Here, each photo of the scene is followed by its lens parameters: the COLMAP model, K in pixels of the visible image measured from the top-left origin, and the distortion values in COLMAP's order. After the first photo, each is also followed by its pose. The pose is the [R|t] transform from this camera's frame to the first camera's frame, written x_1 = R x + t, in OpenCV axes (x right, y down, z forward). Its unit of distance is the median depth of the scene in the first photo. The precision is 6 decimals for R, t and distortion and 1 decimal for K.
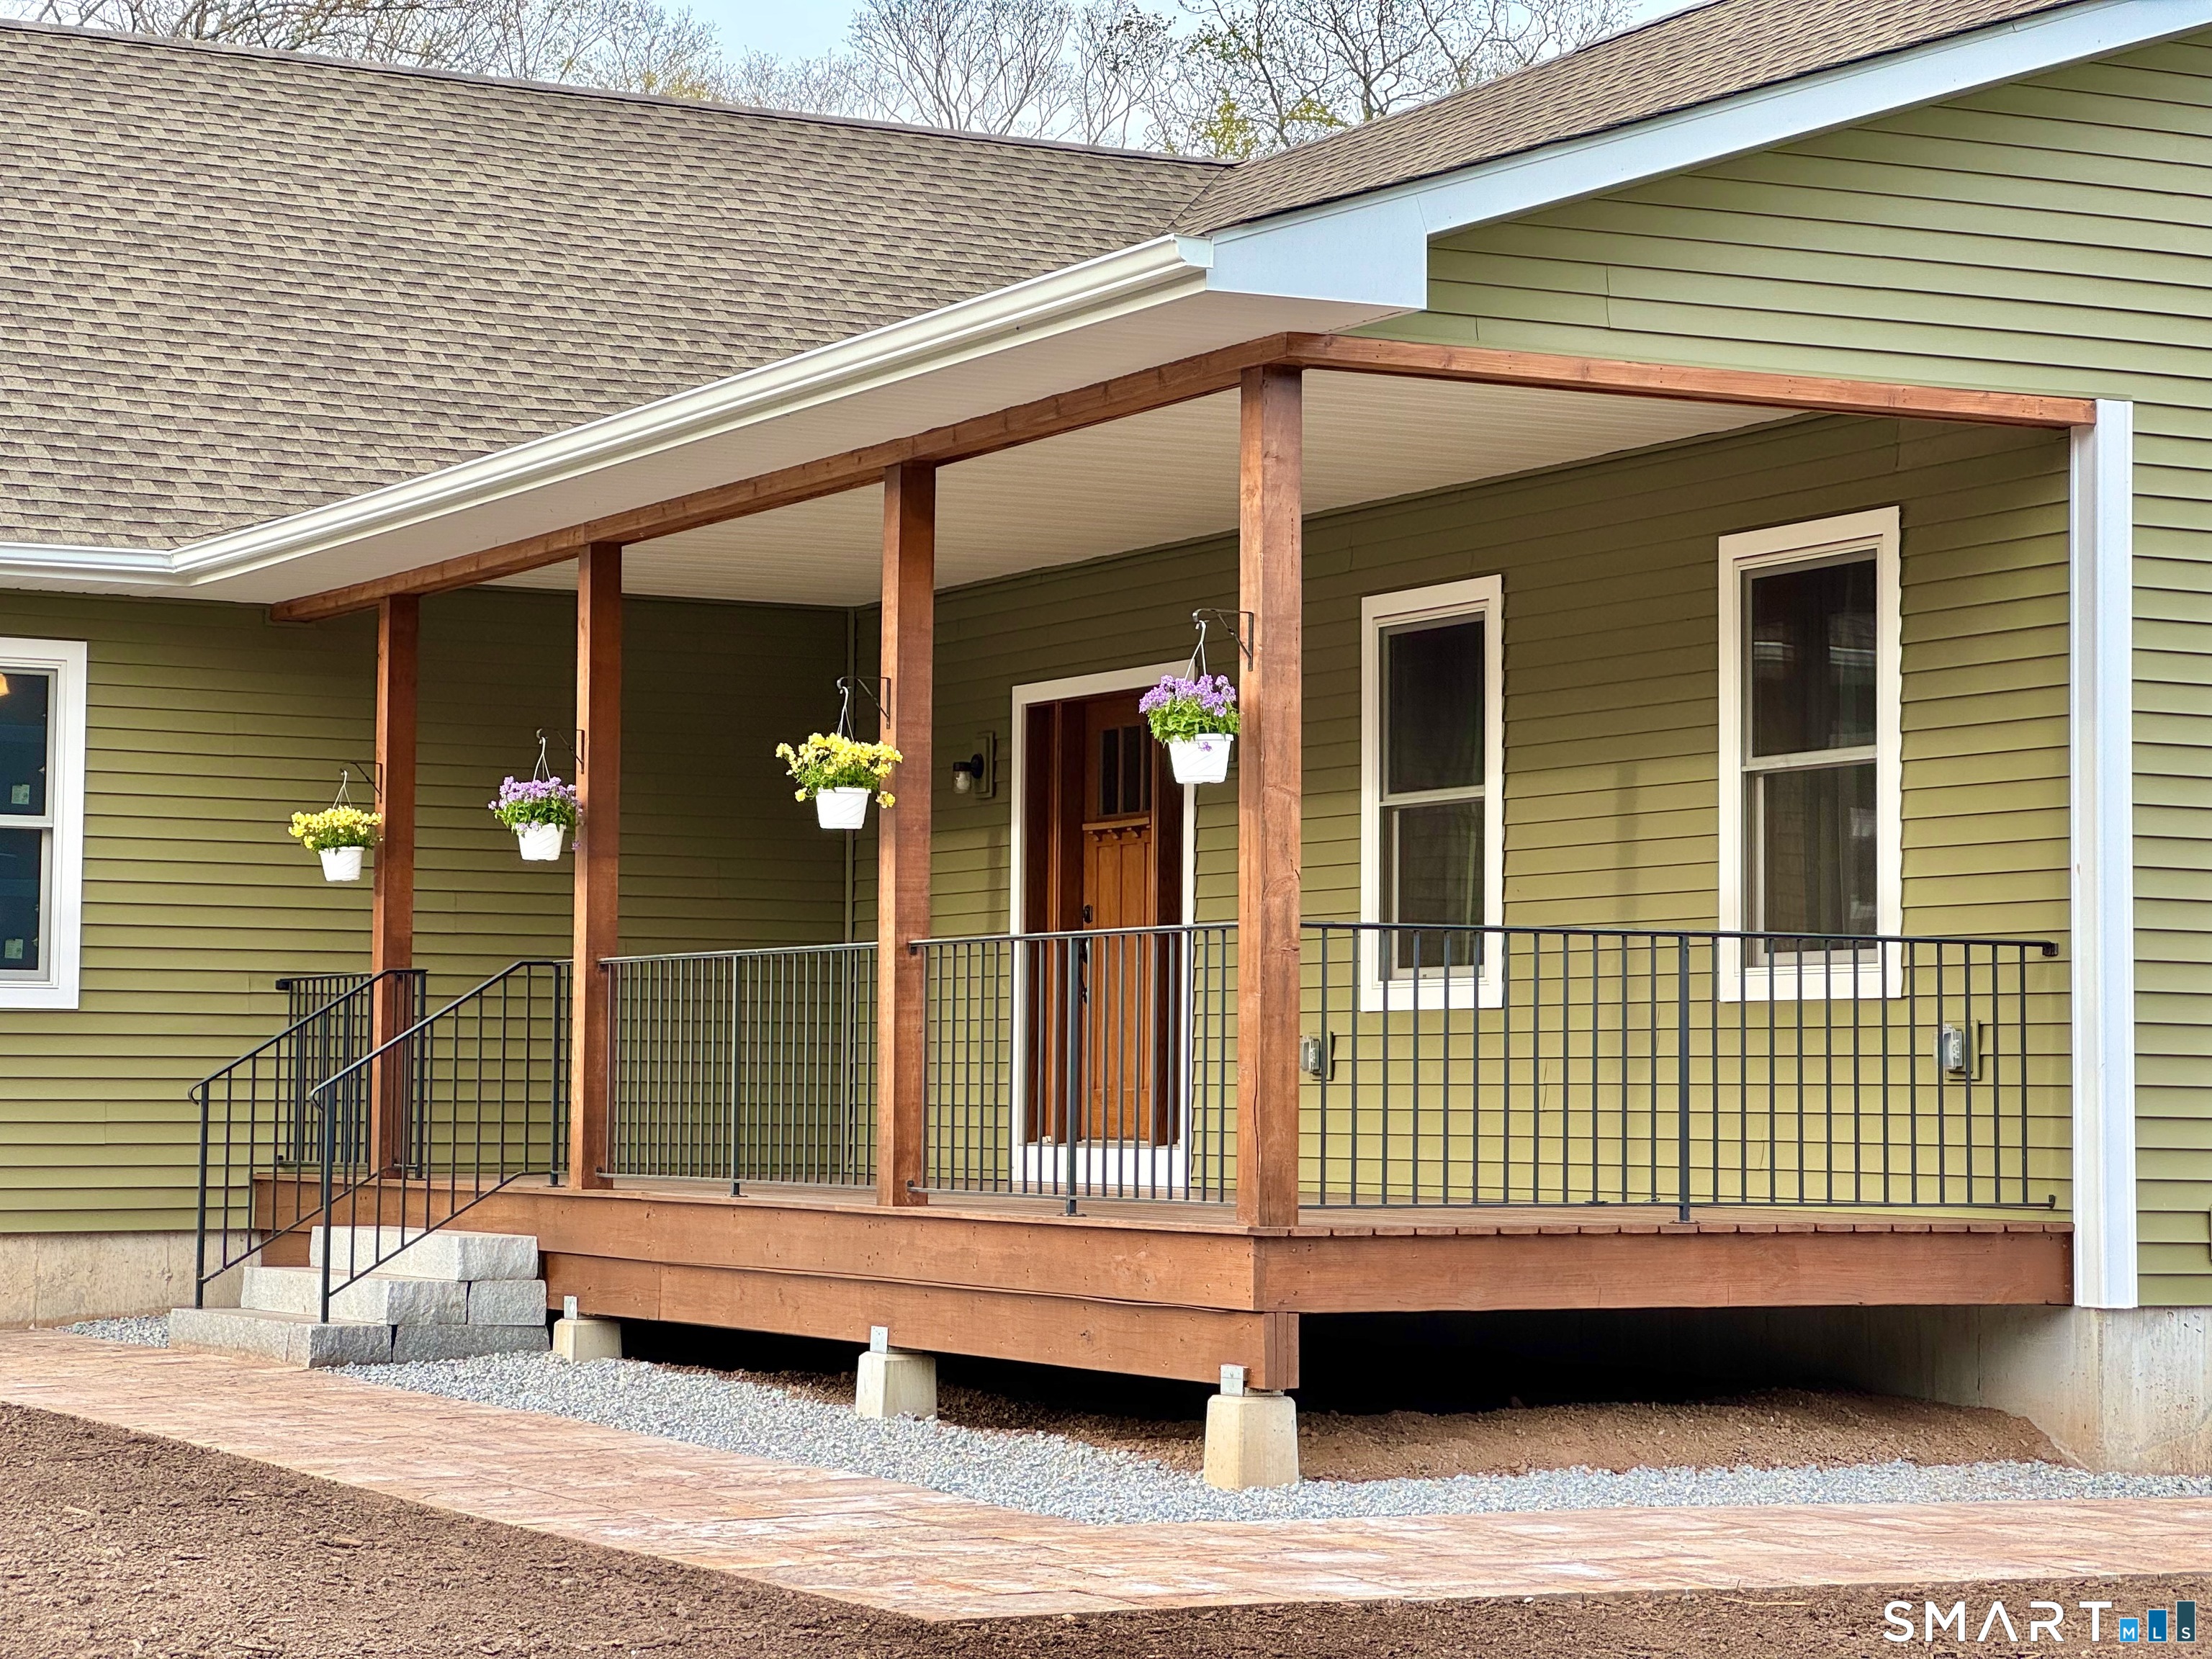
lens RADIAL K [[4980.1, 0, 1105.9], [0, 4980.1, 828.1], [0, 0, 1]] dist [0.051585, 0.000000]
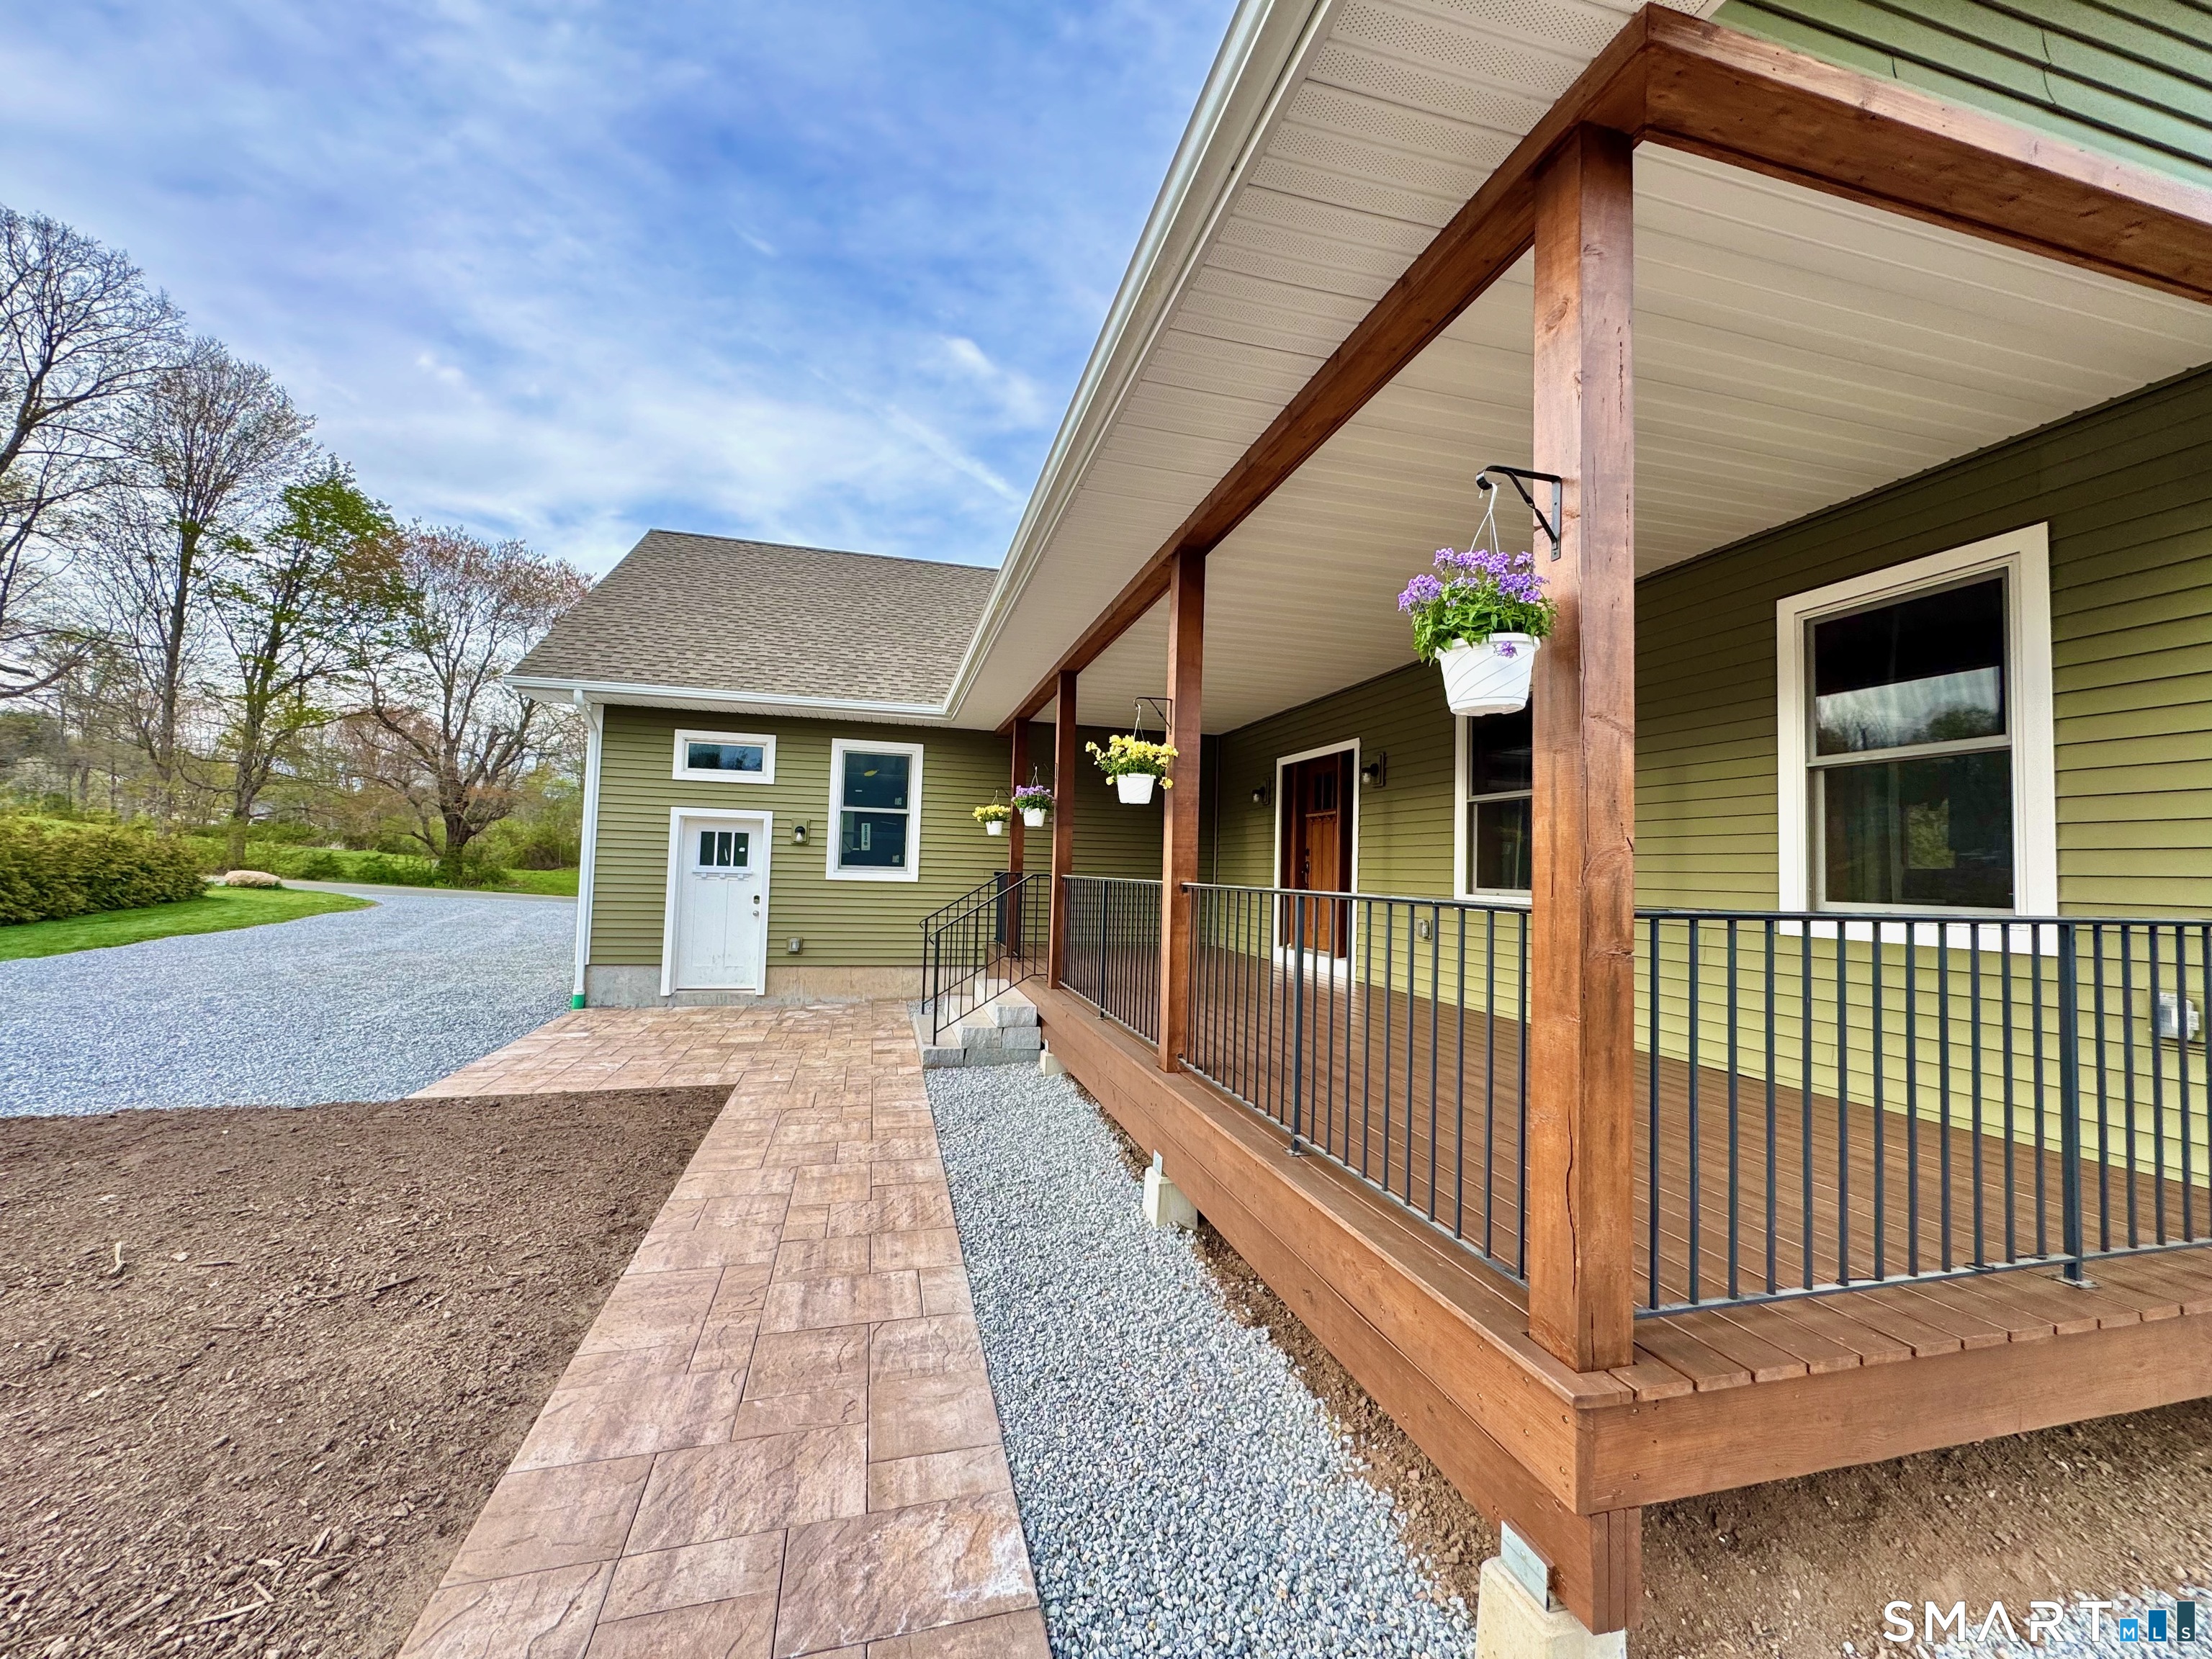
lens RADIAL K [[881.0, 0, 1099.6], [0, 881.0, 833.4], [0, 0, 1]] dist [0.001284, -0.000675]
pose [[0.973082, 0.010172, -0.230236, -0.004413], [-0.008005, 0.999914, 0.010343, 0.005949], [0.230321, -0.008222, 0.973080, 0.719164]]
